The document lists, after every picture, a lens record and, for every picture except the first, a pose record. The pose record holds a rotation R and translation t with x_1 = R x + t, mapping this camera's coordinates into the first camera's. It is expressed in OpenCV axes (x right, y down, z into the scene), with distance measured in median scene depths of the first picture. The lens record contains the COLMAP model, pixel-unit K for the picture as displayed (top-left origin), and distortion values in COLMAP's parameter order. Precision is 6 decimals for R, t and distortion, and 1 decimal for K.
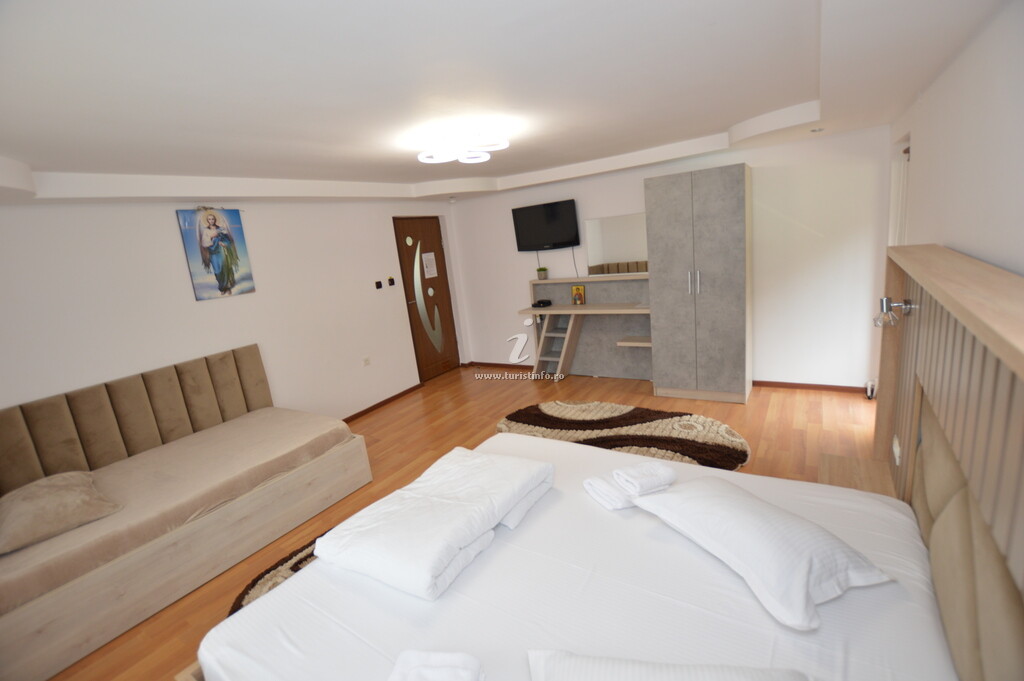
lens RADIAL K [[460.9, 0, 510.3], [0, 460.9, 338.5], [0, 0, 1]] dist [-0.034141, 0.005034]
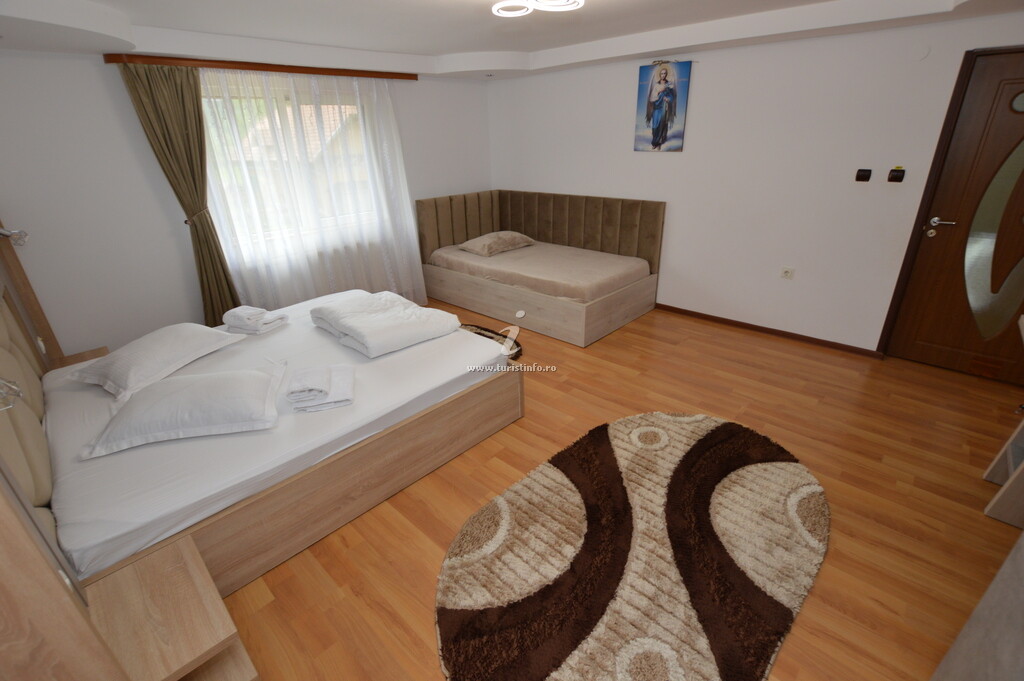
lens RADIAL K [[460.9, 0, 510.3], [0, 460.9, 338.5], [0, 0, 1]] dist [-0.034141, 0.005034]
pose [[-0.173846, 0.506776, -0.844367, 0.600283], [-0.159070, 0.831712, 0.531932, -0.247381], [0.971841, 0.226788, -0.063977, 0.831620]]
